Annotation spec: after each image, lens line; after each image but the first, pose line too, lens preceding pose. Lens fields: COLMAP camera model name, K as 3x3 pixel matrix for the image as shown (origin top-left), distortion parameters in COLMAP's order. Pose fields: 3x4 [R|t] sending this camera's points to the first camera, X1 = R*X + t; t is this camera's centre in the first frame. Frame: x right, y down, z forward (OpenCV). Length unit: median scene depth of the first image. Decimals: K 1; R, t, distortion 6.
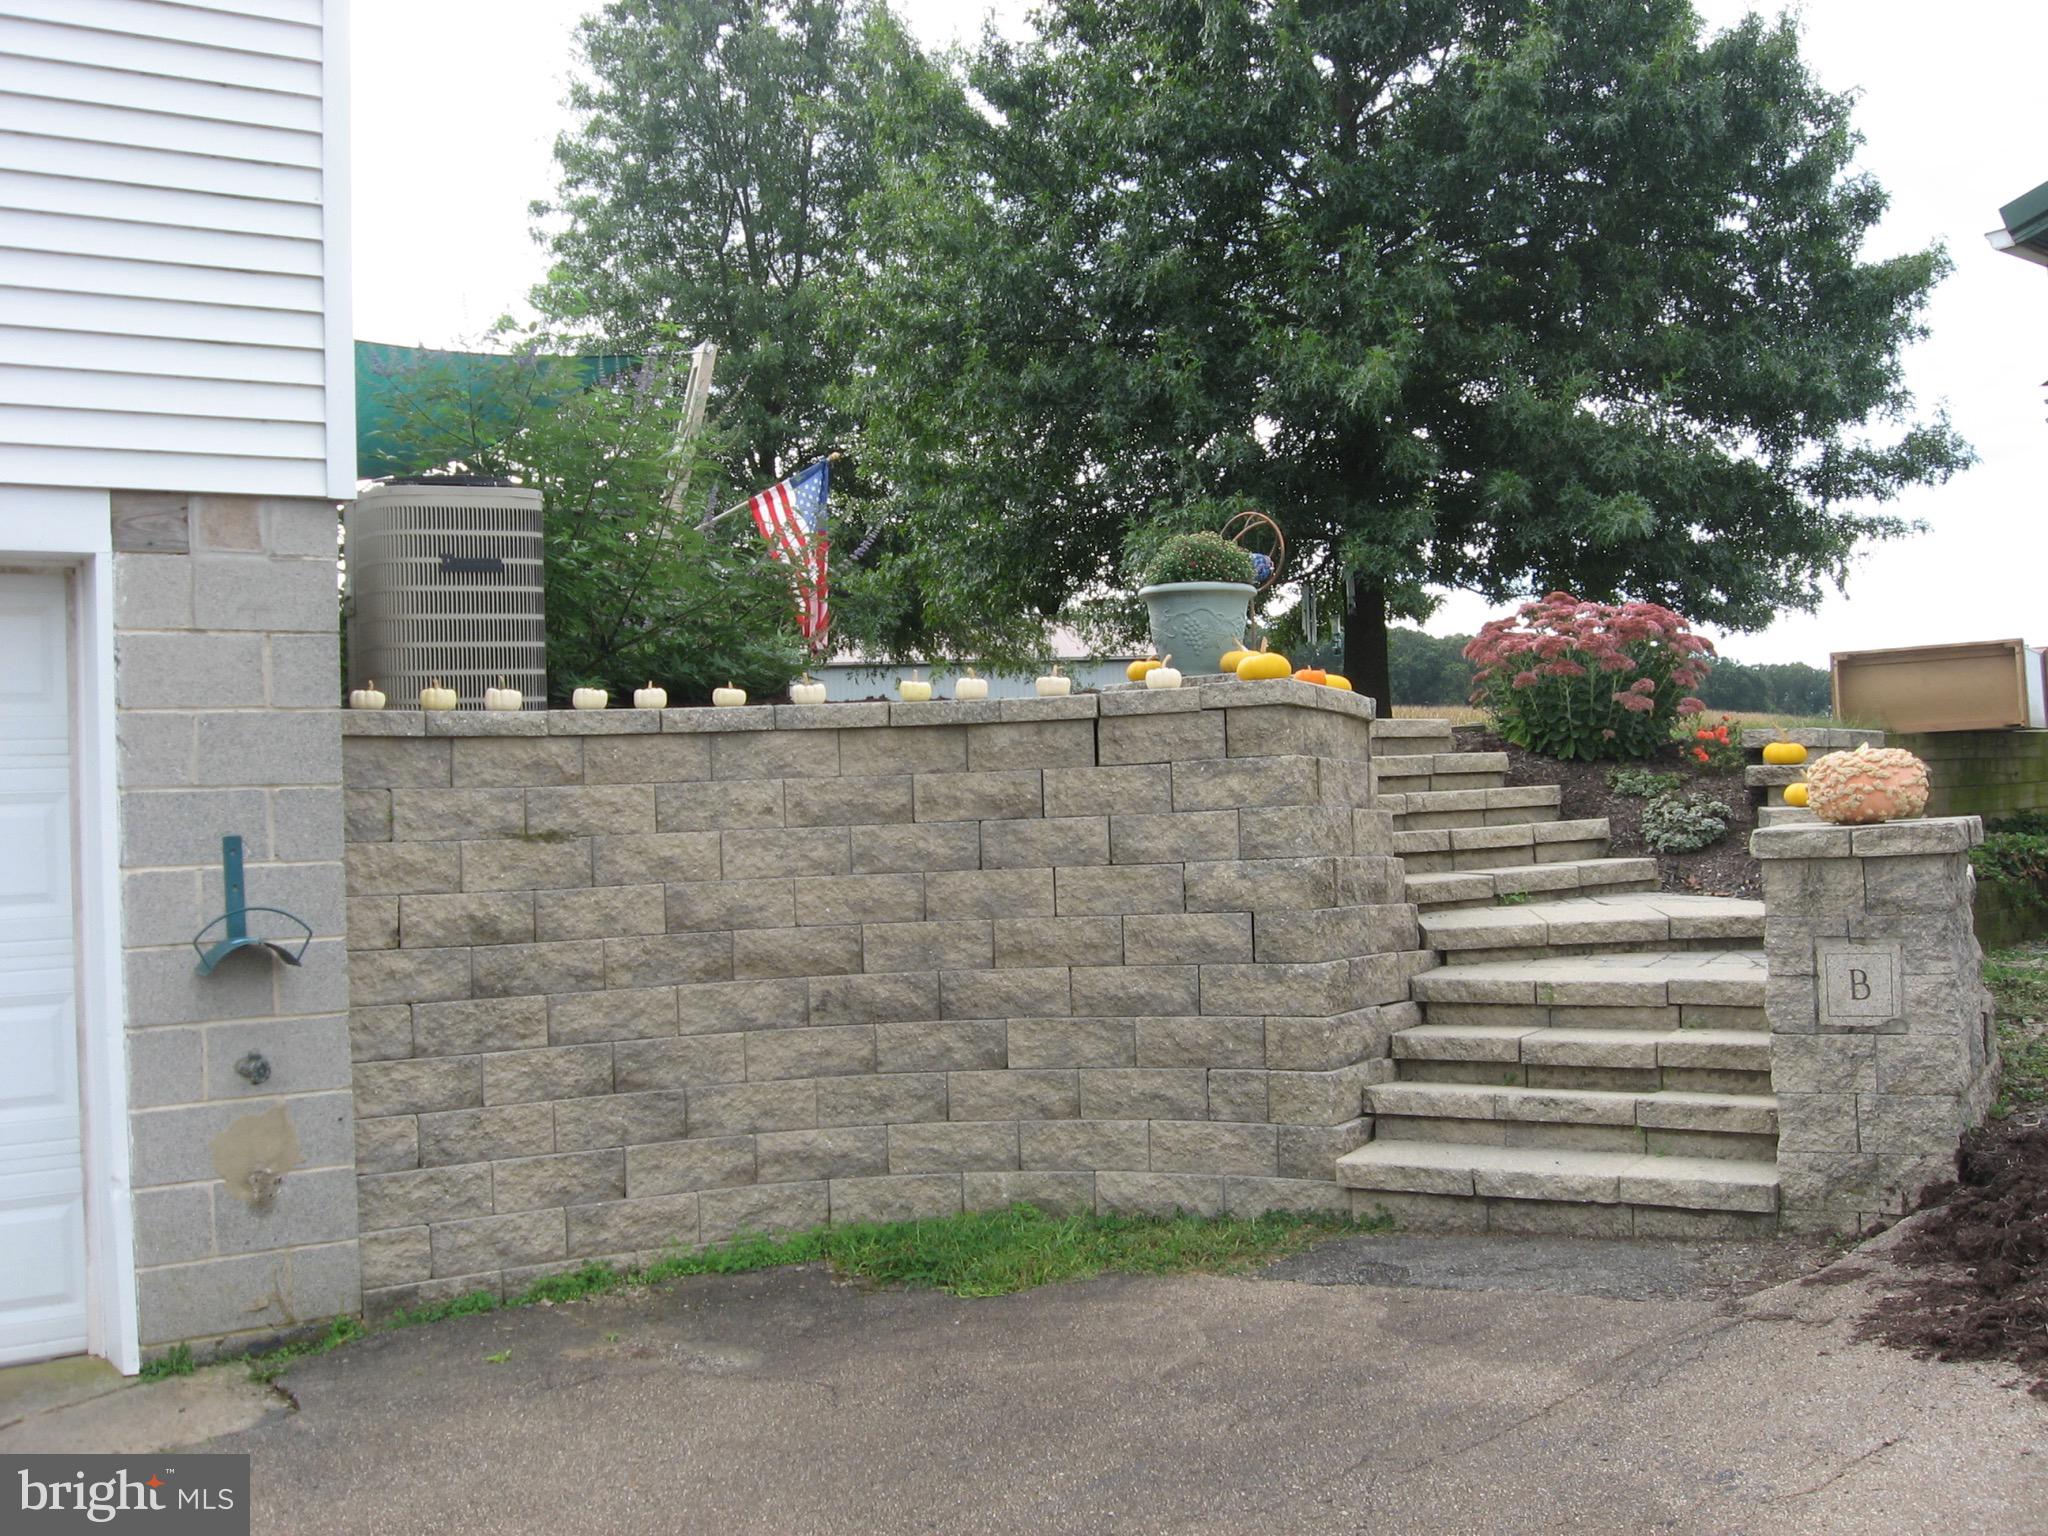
lens RADIAL K [[2110.5, 0, 1008.2], [0, 2110.5, 756.8], [0, 0, 1]] dist [-0.102425, 0.000000]
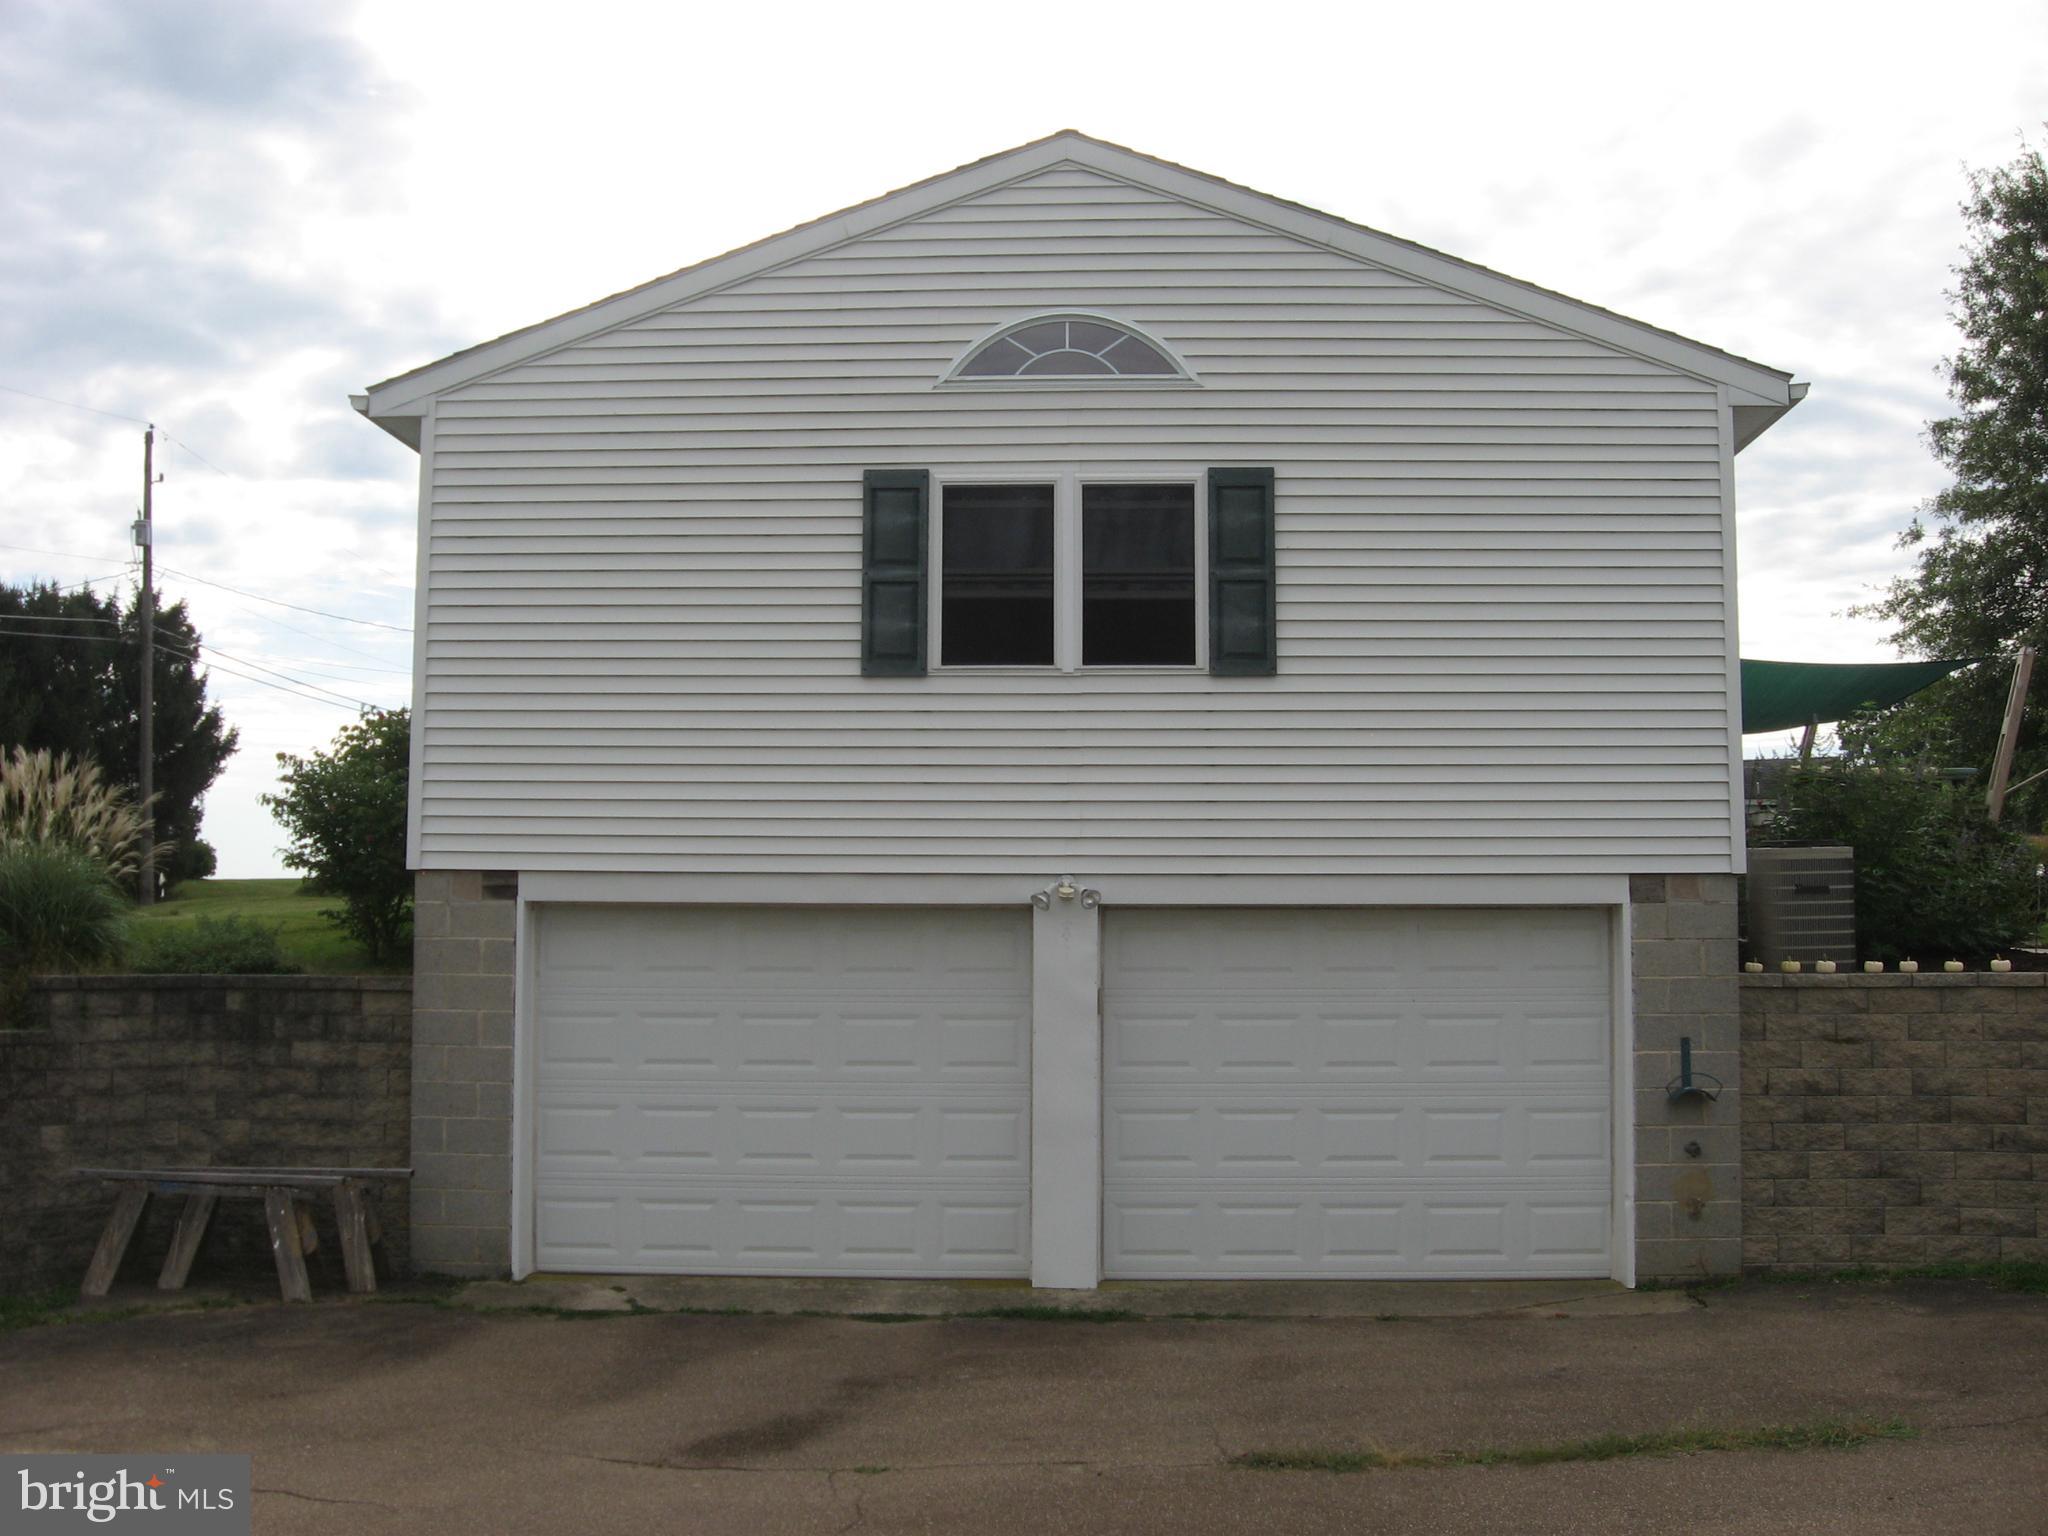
lens RADIAL K [[2110.5, 0, 1009.6], [0, 2110.5, 785.3], [0, 0, 1]] dist [-0.102425, 0.000000]
pose [[0.784078, -0.008651, -0.620602, 0.359619], [-0.012318, 0.999489, -0.029495, -0.131090], [0.620540, 0.030771, 0.783571, -0.969622]]
